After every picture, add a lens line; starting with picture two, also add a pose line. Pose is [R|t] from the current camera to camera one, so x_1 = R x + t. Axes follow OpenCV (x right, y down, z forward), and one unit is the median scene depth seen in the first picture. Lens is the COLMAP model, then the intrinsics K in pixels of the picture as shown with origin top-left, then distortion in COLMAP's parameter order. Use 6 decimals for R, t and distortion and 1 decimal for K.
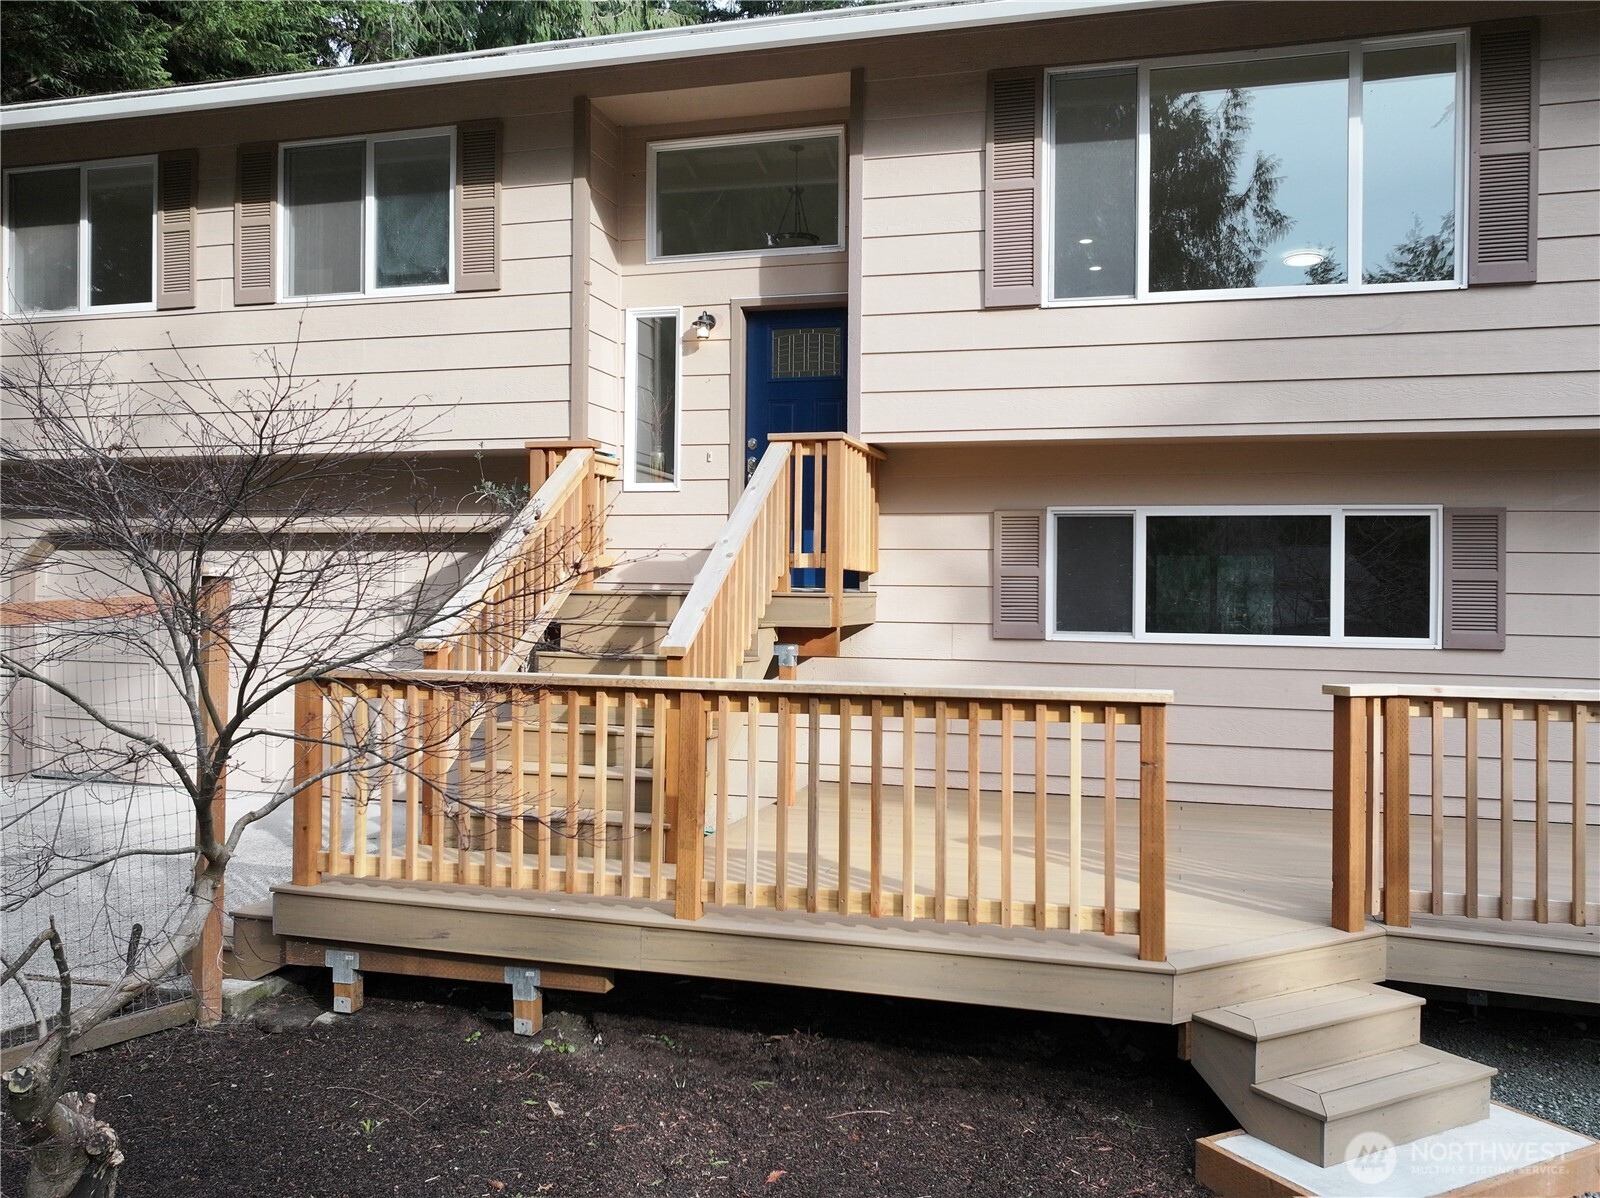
lens RADIAL K [[1307.1, 0, 800.0], [0, 1307.1, 599.0], [0, 0, 1]] dist [-0.006166, -0.003752]
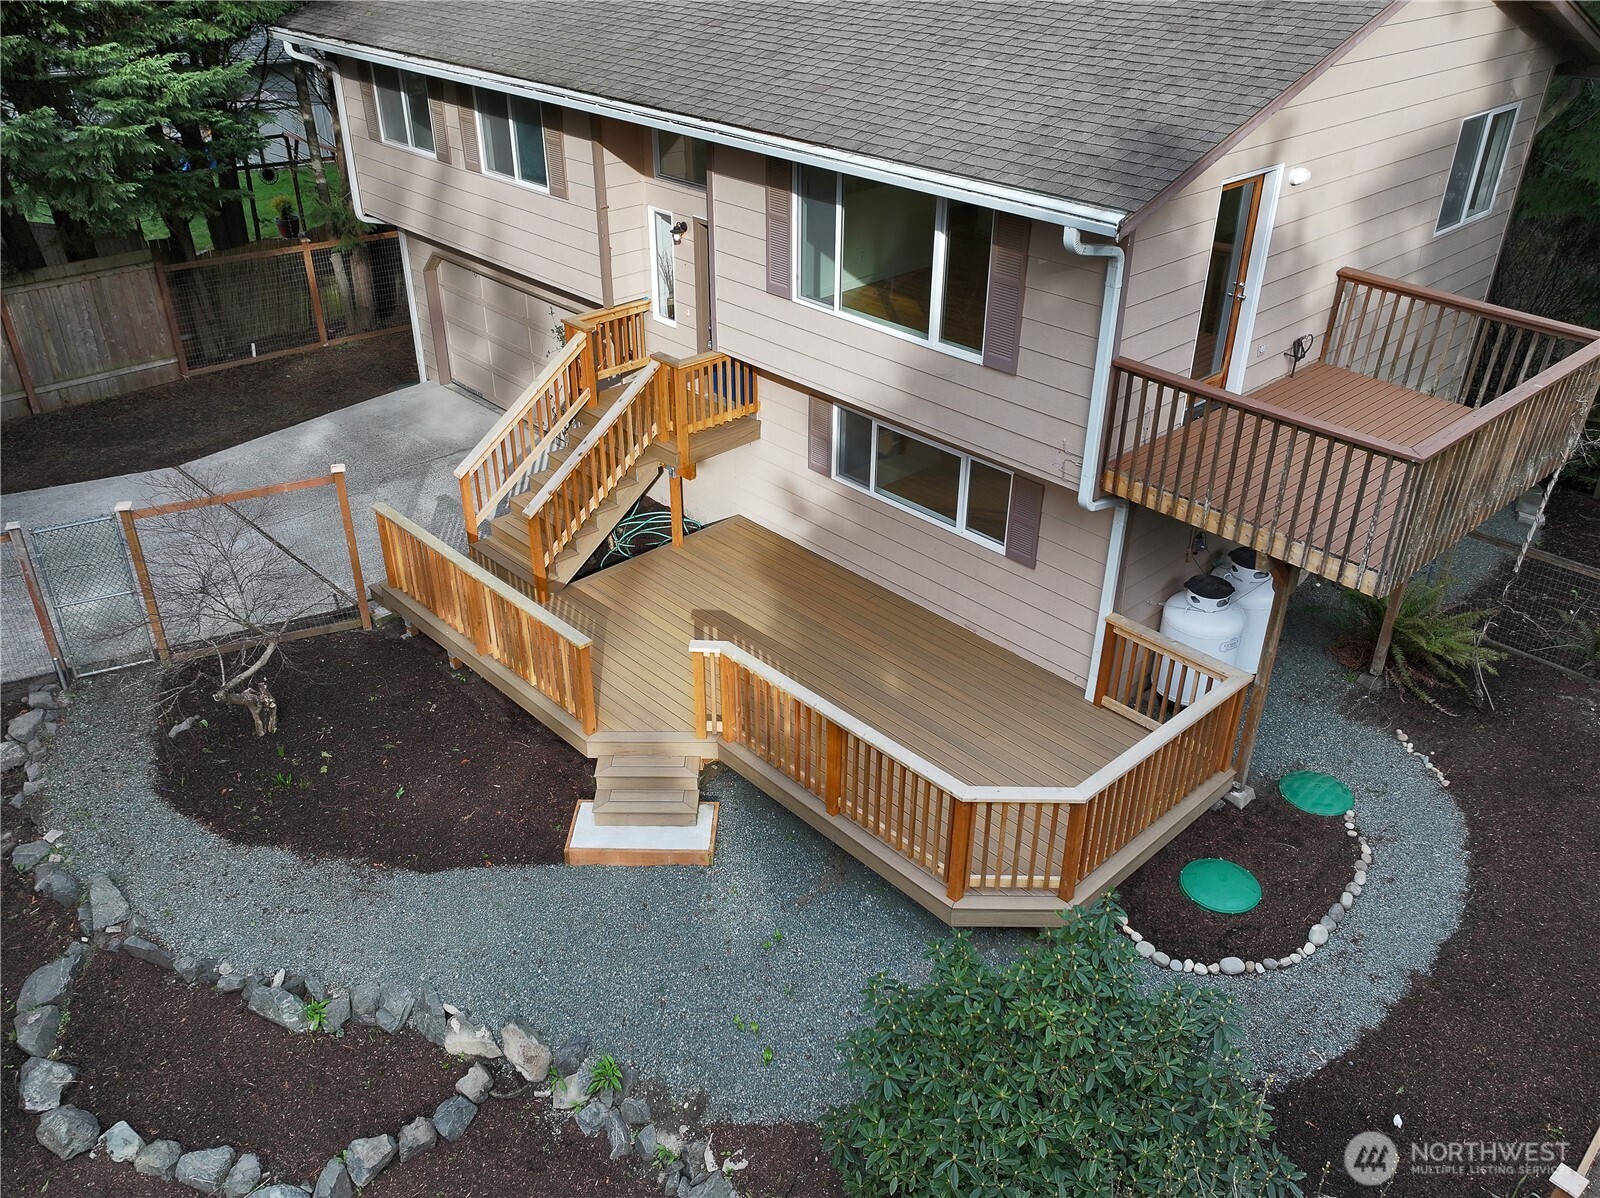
lens RADIAL K [[1307.1, 0, 800.0], [0, 1307.1, 599.0], [0, 0, 1]] dist [-0.006166, -0.003752]
pose [[0.856910, 0.260487, -0.444805, 1.080492], [-0.002225, 0.864780, 0.502147, -0.770681], [0.515461, -0.429305, 0.741618, -0.343749]]
